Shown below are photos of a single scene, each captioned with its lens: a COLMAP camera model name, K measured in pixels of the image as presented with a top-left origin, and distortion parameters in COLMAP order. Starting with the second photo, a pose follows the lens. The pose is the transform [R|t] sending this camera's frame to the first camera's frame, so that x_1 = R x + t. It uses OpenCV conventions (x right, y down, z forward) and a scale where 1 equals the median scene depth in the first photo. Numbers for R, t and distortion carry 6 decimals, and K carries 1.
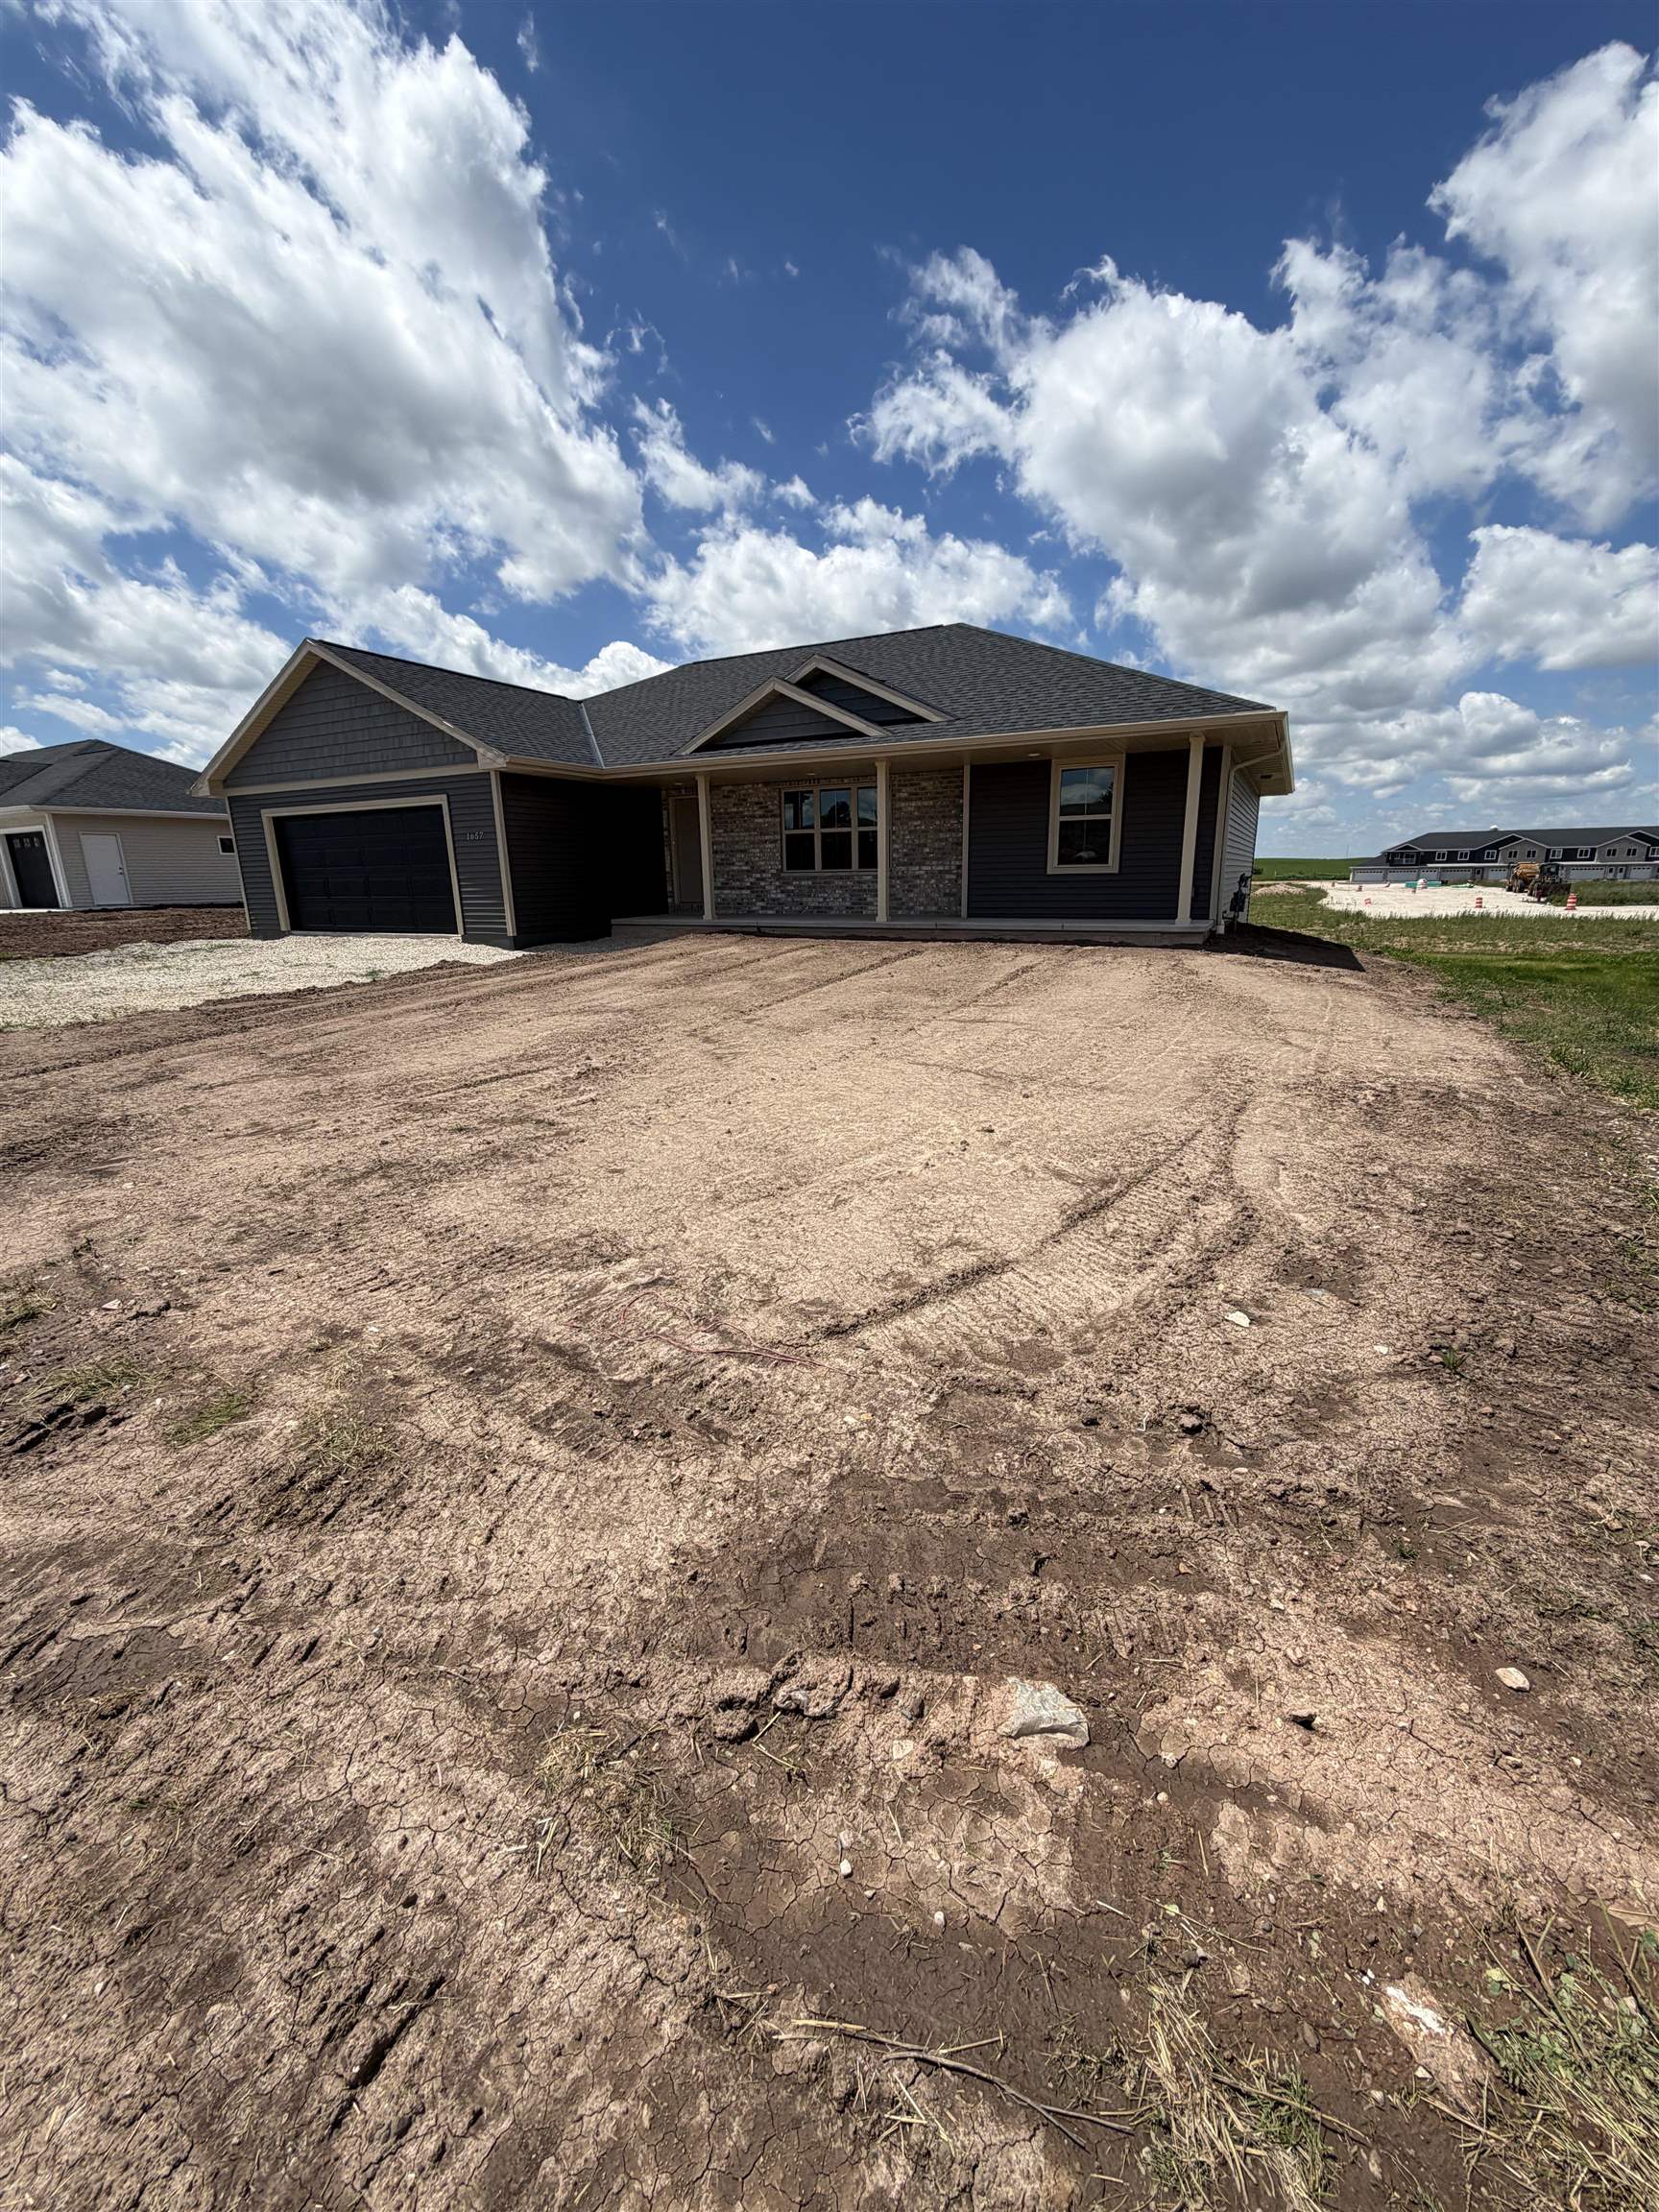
lens RADIAL K [[874.0, 0, 829.5], [0, 874.0, 1106.0], [0, 0, 1]] dist [-0.002165, -0.000208]
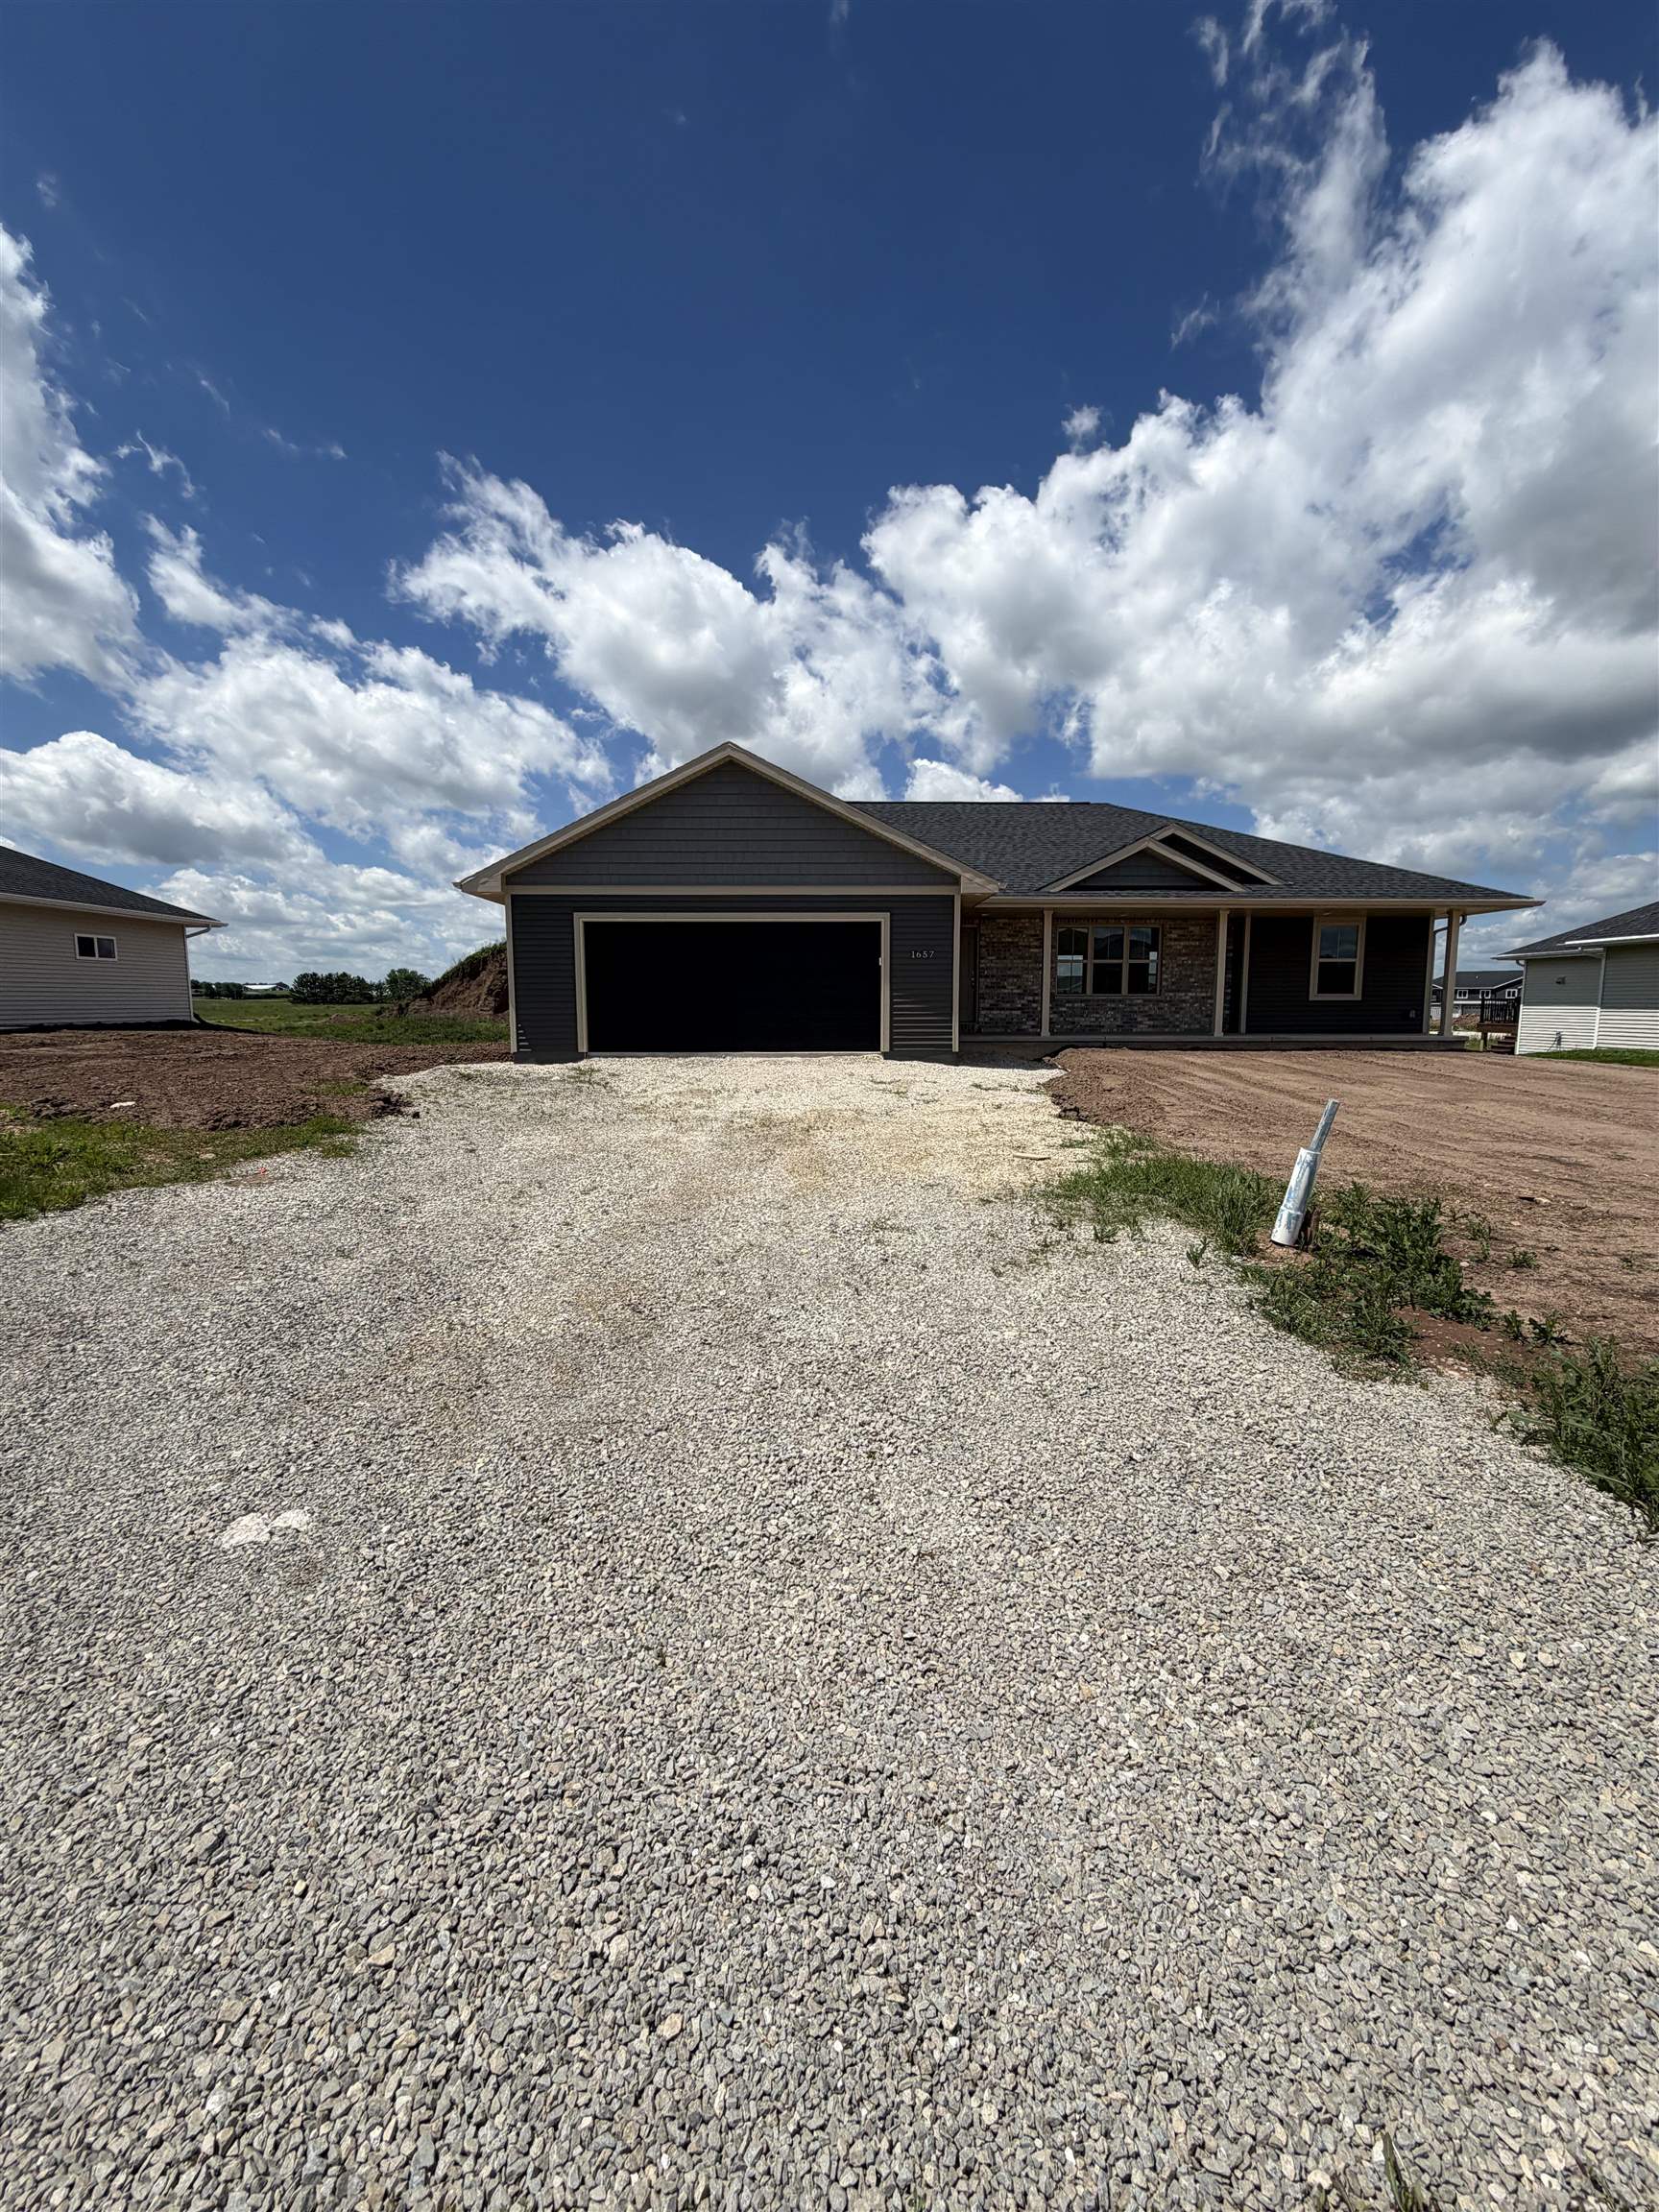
lens RADIAL K [[874.0, 0, 829.5], [0, 874.0, 1106.0], [0, 0, 1]] dist [-0.002165, -0.000208]
pose [[0.886200, -0.037174, 0.461809, -0.811585], [0.108714, 0.985631, -0.129281, -0.014399], [-0.450367, 0.164774, 0.877507, 0.159660]]
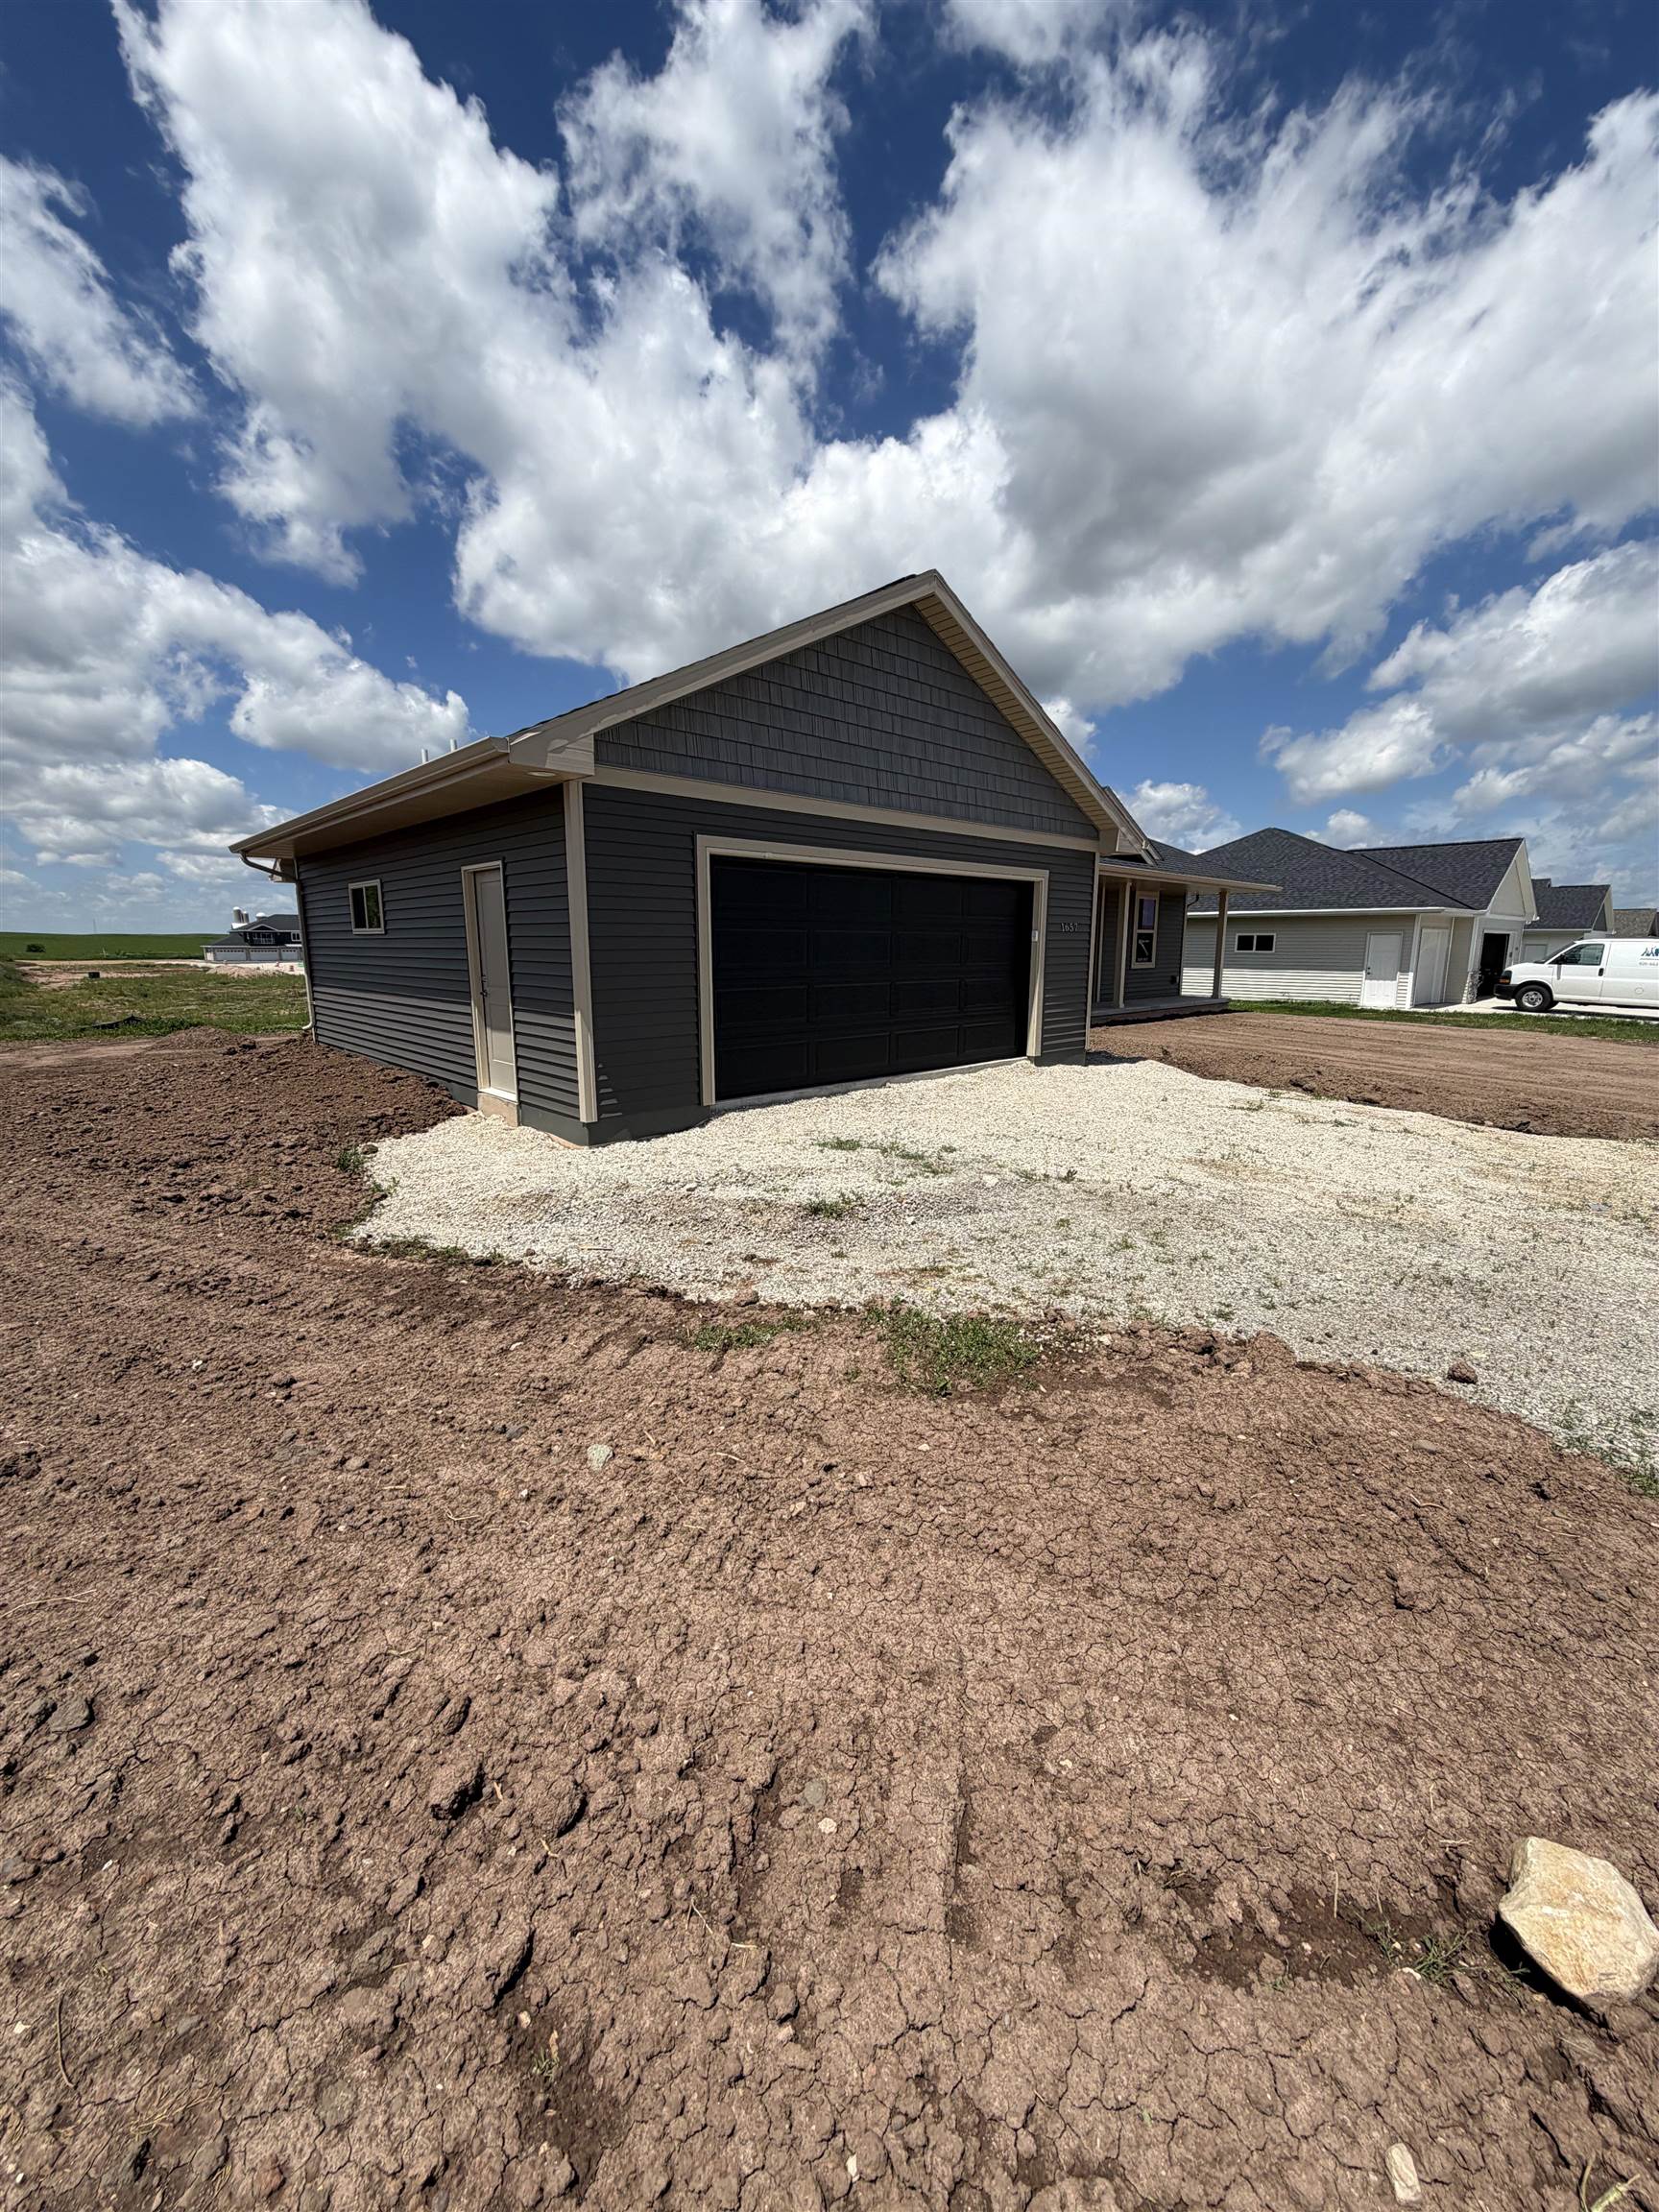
lens RADIAL K [[874.0, 0, 829.5], [0, 874.0, 1106.0], [0, 0, 1]] dist [-0.002165, -0.000208]
pose [[0.317123, -0.161882, 0.934466, -1.032292], [0.240677, 0.966805, 0.085808, -0.226174], [-0.917337, 0.197693, 0.345558, 0.797008]]
